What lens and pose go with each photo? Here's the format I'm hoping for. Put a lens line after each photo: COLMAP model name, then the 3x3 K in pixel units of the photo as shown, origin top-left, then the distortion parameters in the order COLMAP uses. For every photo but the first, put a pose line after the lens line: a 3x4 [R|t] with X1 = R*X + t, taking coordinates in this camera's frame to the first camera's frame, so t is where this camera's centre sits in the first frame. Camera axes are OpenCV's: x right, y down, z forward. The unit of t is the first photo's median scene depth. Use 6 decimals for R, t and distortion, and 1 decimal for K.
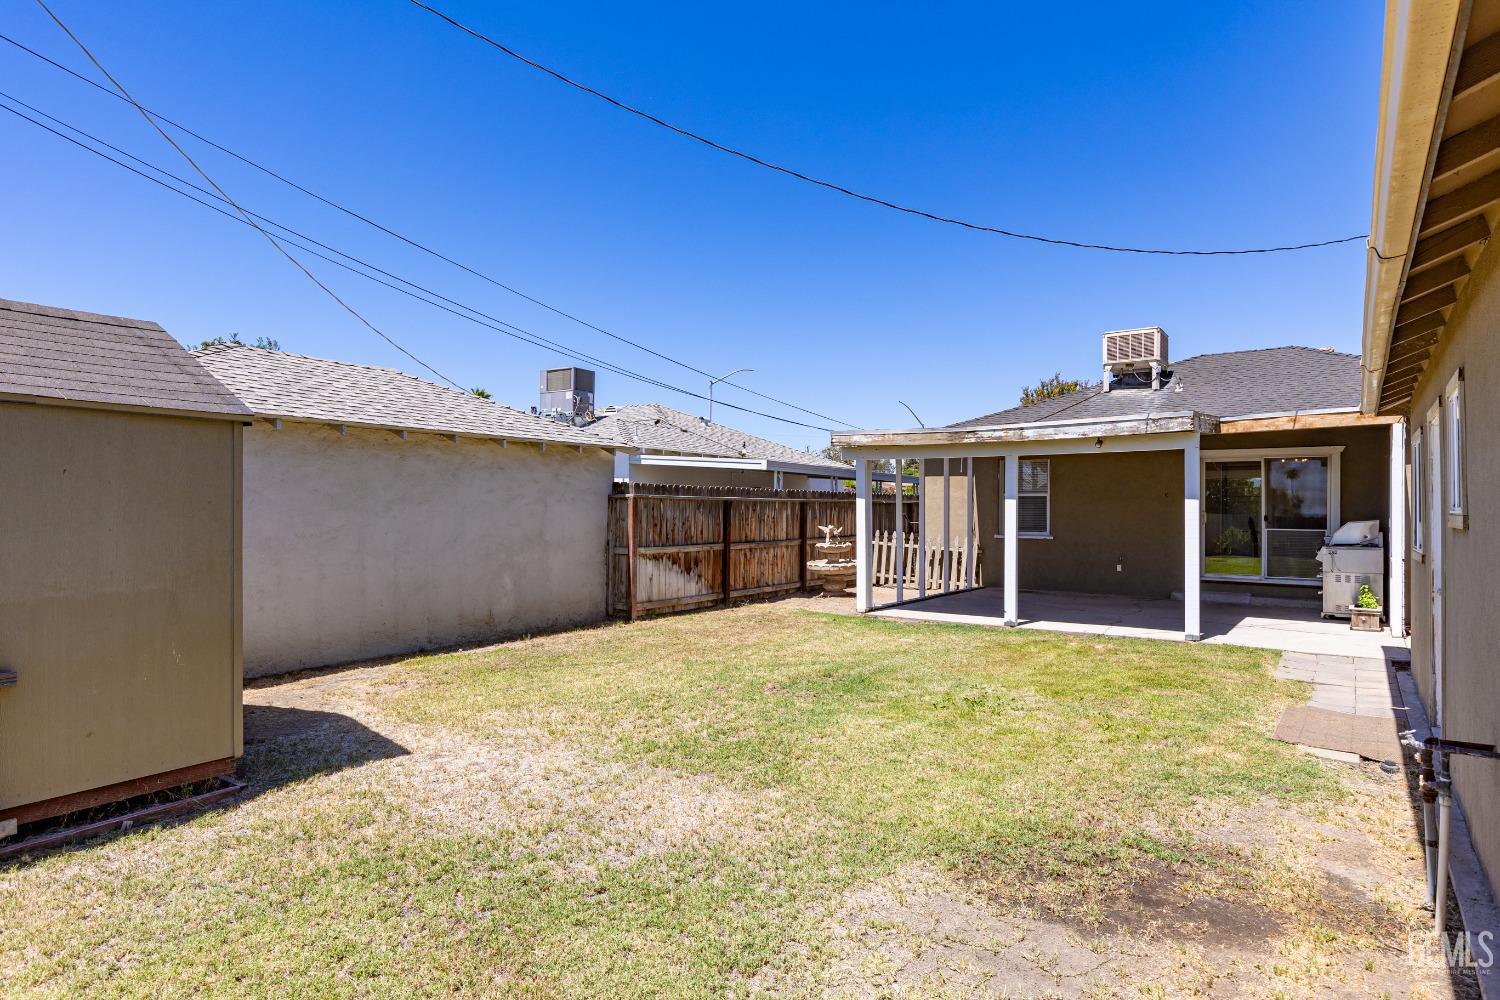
lens RADIAL K [[814.1, 0, 749.9], [0, 814.1, 504.7], [0, 0, 1]] dist [0.004550, -0.002051]
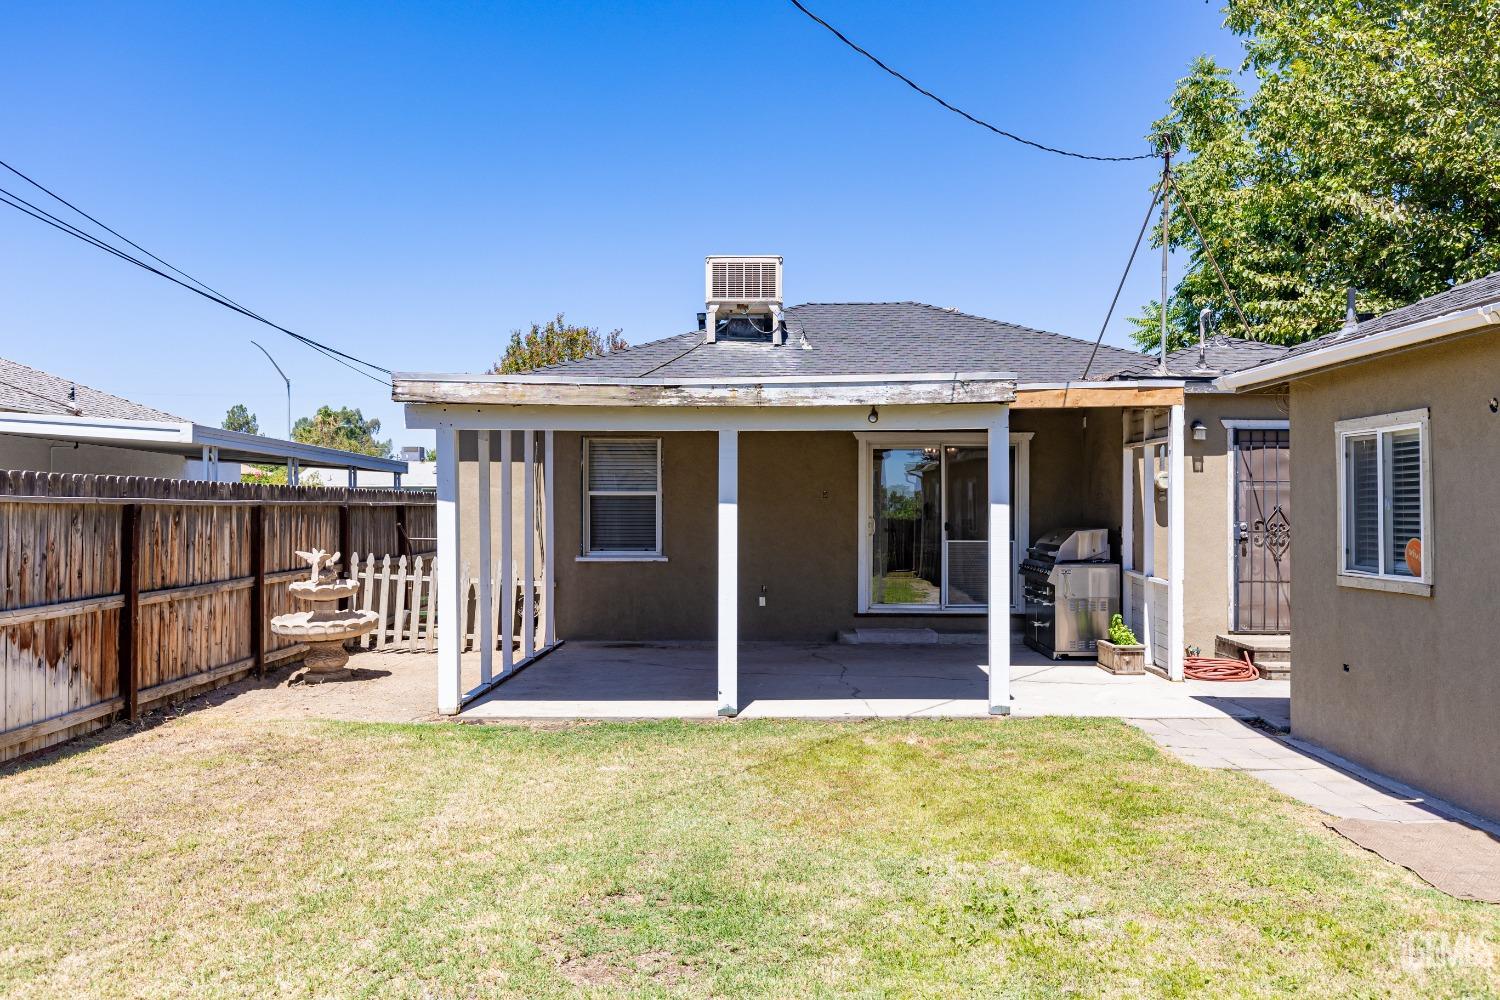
lens RADIAL K [[1164.7, 0, 749.9], [0, 1164.7, 491.7], [0, 0, 1]] dist [-0.002501, -0.000654]
pose [[0.820230, 0.002895, 0.572027, -0.122723], [0.002256, 0.999963, -0.008296, -0.006484], [-0.572030, 0.008095, 0.820193, 0.230285]]
